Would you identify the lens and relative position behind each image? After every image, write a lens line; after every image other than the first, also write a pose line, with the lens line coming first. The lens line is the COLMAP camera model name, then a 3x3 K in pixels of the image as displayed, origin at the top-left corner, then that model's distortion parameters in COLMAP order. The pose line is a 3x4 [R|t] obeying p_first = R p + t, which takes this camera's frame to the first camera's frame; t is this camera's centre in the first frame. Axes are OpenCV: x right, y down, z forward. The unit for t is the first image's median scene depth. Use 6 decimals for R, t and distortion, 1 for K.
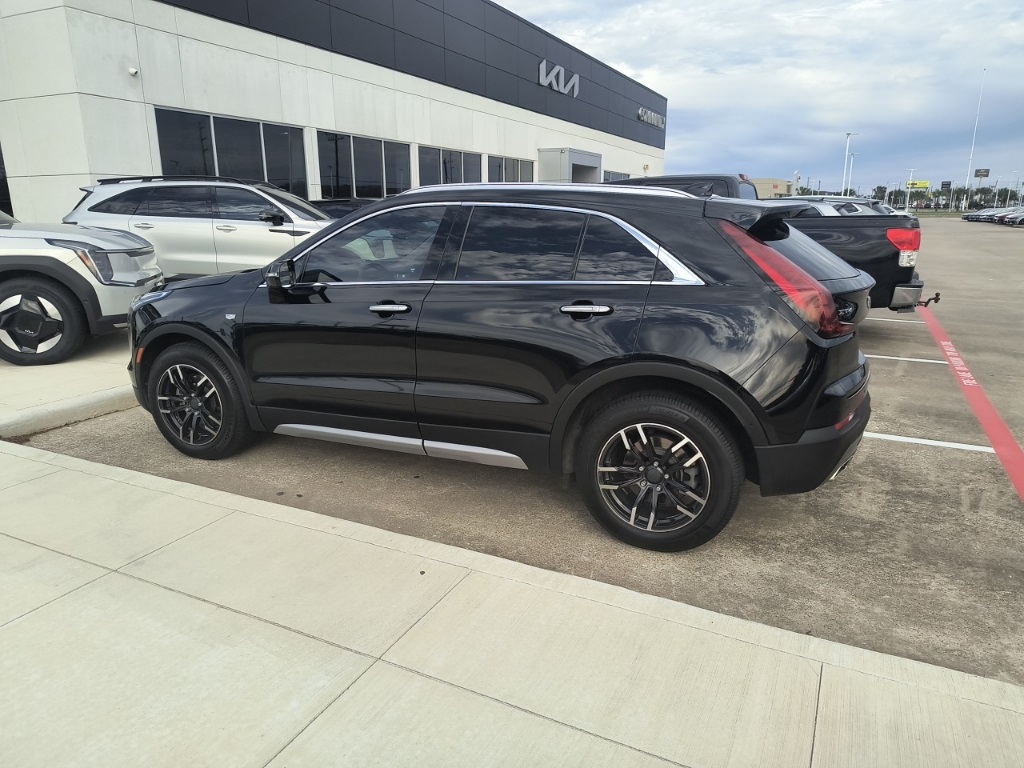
lens RADIAL K [[685.3, 0, 518.4], [0, 685.3, 388.3], [0, 0, 1]] dist [-0.003820, -0.004780]
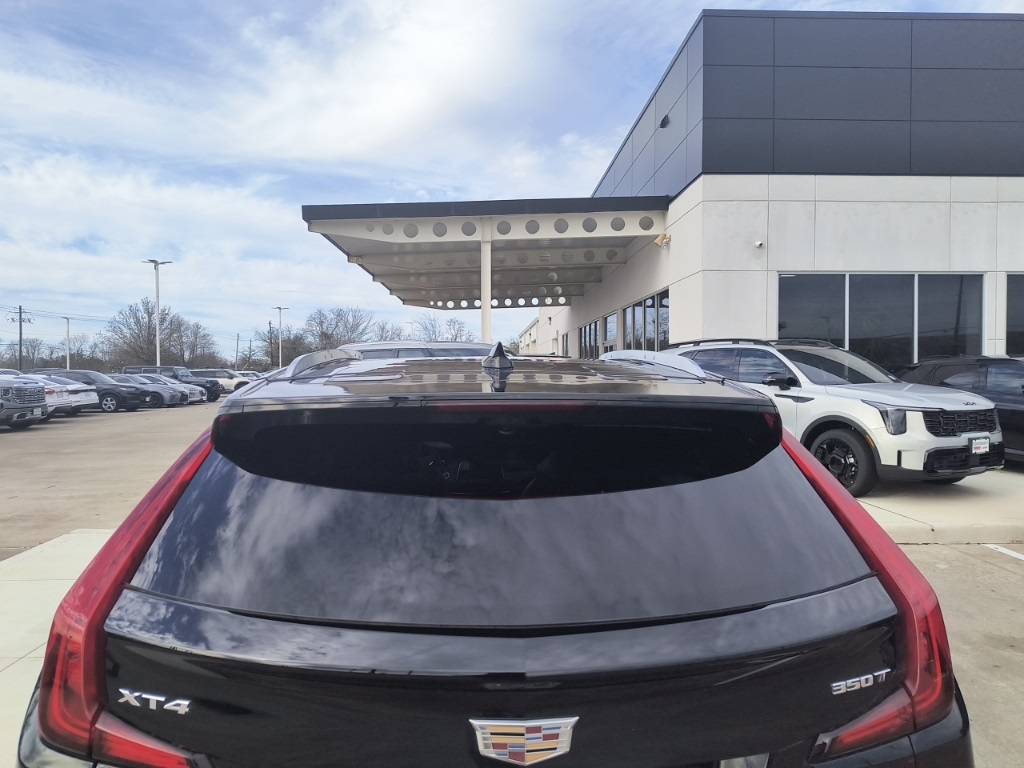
lens RADIAL K [[685.3, 0, 509.2], [0, 685.3, 385.8], [0, 0, 1]] dist [-0.003820, -0.004780]
pose [[0.489900, 0.002452, -0.871775, 0.203264], [-0.212020, 0.970306, -0.116417, -0.076856], [0.845603, 0.241867, 0.475873, 0.328475]]
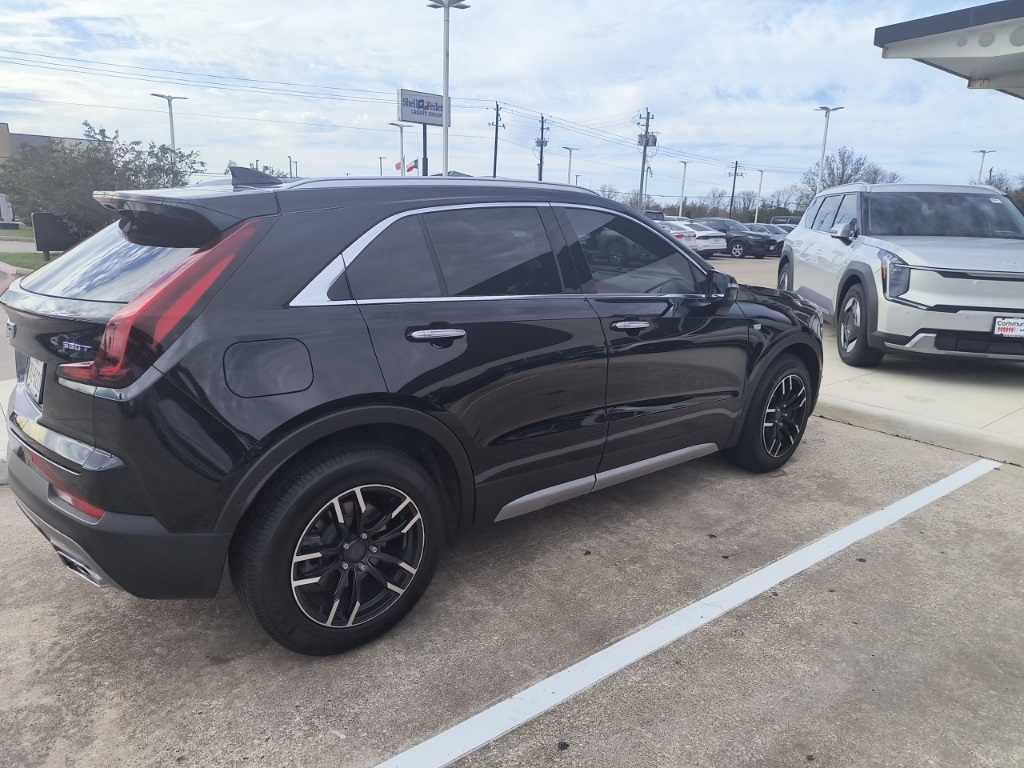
lens RADIAL K [[685.3, 0, 509.5], [0, 685.3, 385.4], [0, 0, 1]] dist [-0.003820, -0.004780]
pose [[-0.430043, 0.190559, -0.882468, 0.216331], [-0.262683, 0.908769, 0.324248, -0.094067], [0.863748, 0.371250, -0.340753, 0.400249]]
